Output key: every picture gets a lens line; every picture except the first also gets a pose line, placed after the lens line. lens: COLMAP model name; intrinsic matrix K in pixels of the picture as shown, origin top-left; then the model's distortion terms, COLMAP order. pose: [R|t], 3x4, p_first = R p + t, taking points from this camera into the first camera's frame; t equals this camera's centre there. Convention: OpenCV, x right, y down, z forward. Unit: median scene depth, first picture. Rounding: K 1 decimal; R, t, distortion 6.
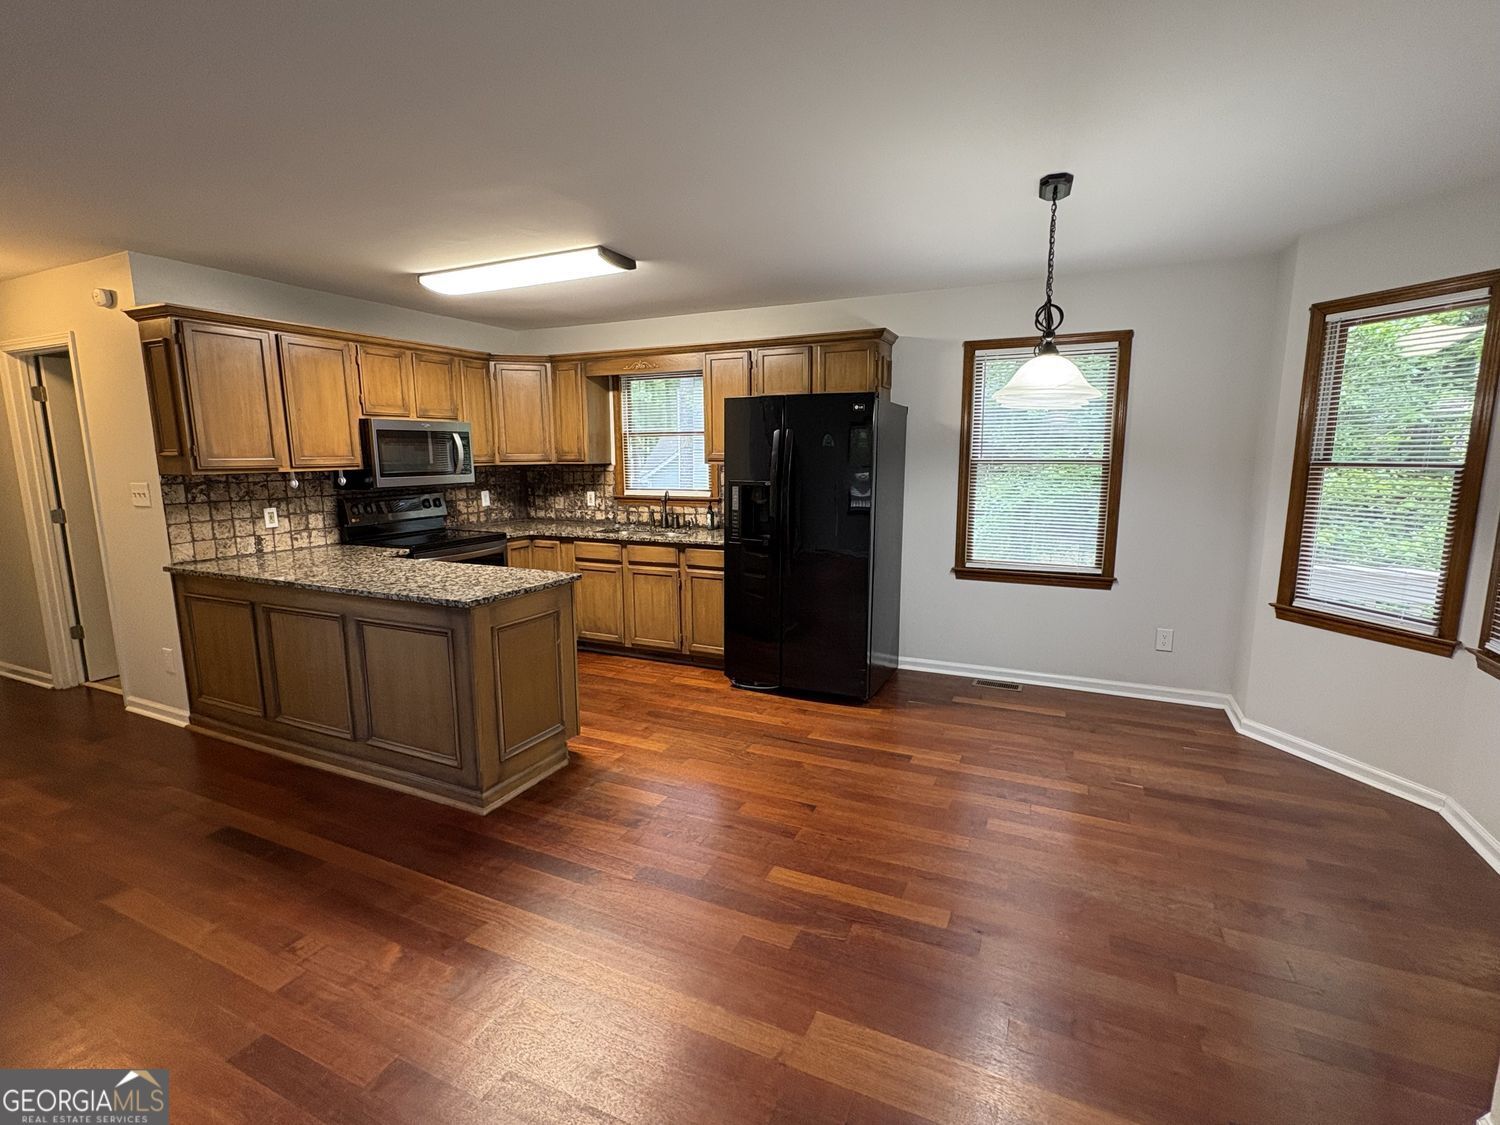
lens RADIAL K [[697.0, 0, 751.3], [0, 697.0, 564.0], [0, 0, 1]] dist [-0.000502, 0.000072]
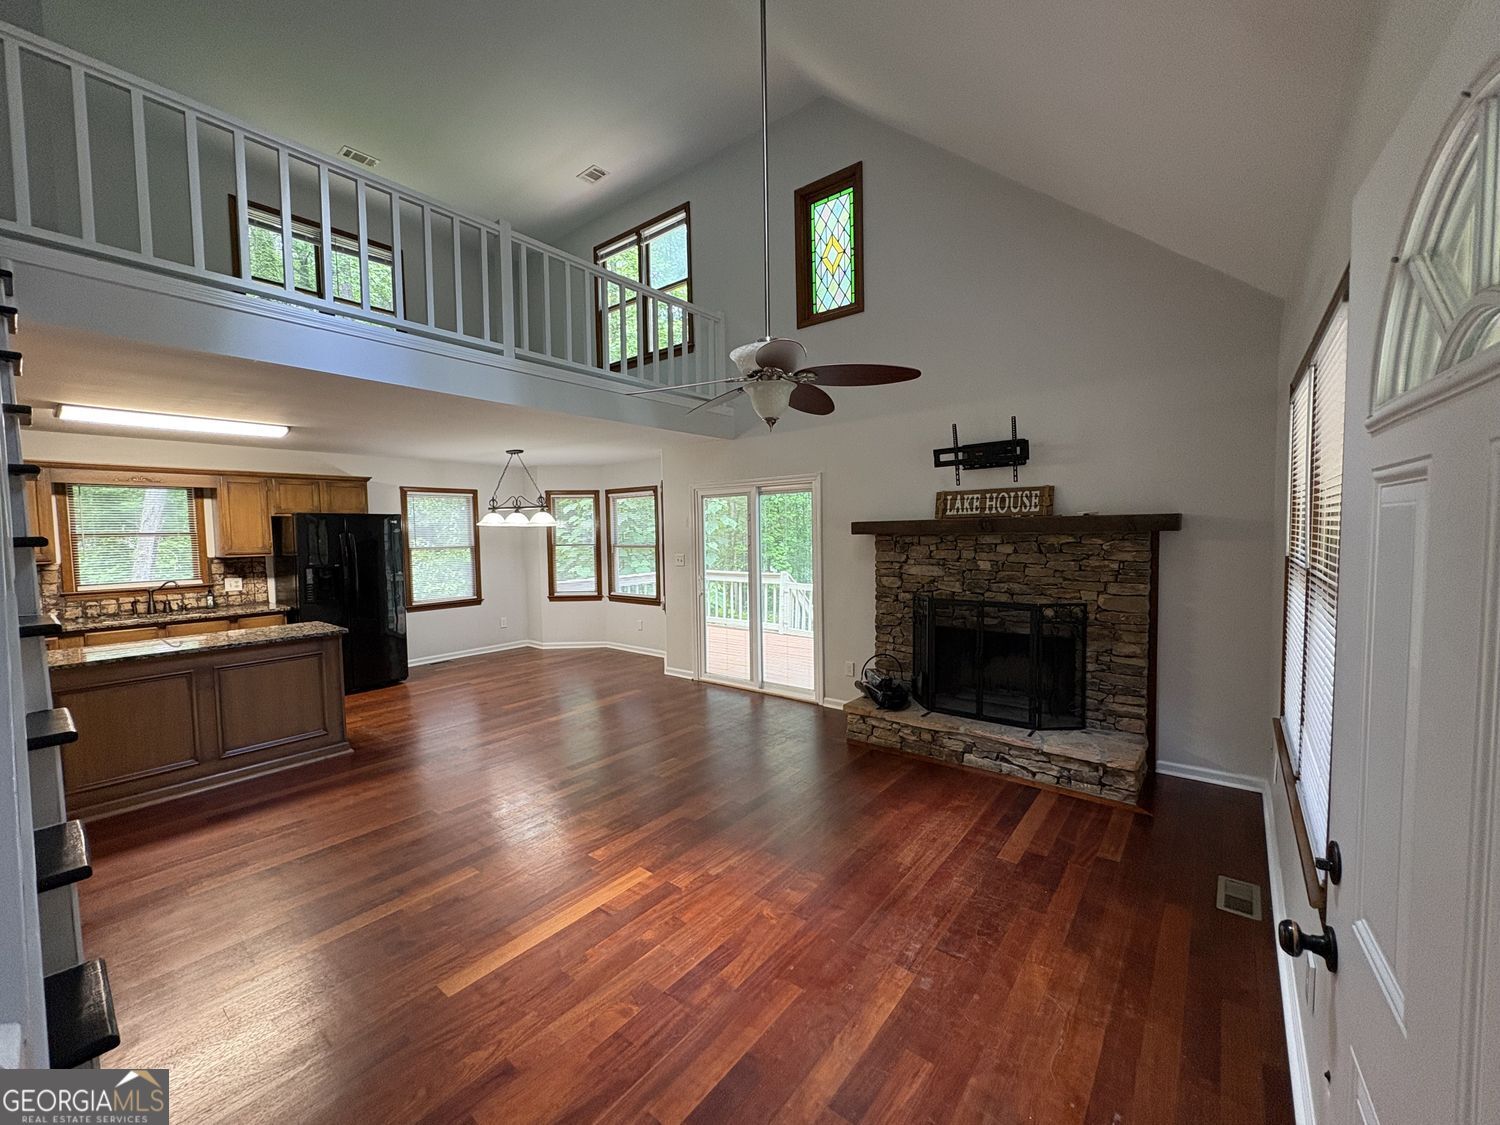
lens RADIAL K [[596.1, 0, 748.4], [0, 596.1, 561.1], [0, 0, 1]] dist [-0.000778, -0.000014]
pose [[0.240974, -0.051388, 0.969170, -0.844695], [0.167556, 0.985805, 0.010609, 0.017927], [-0.955958, 0.159834, 0.246164, -0.220246]]
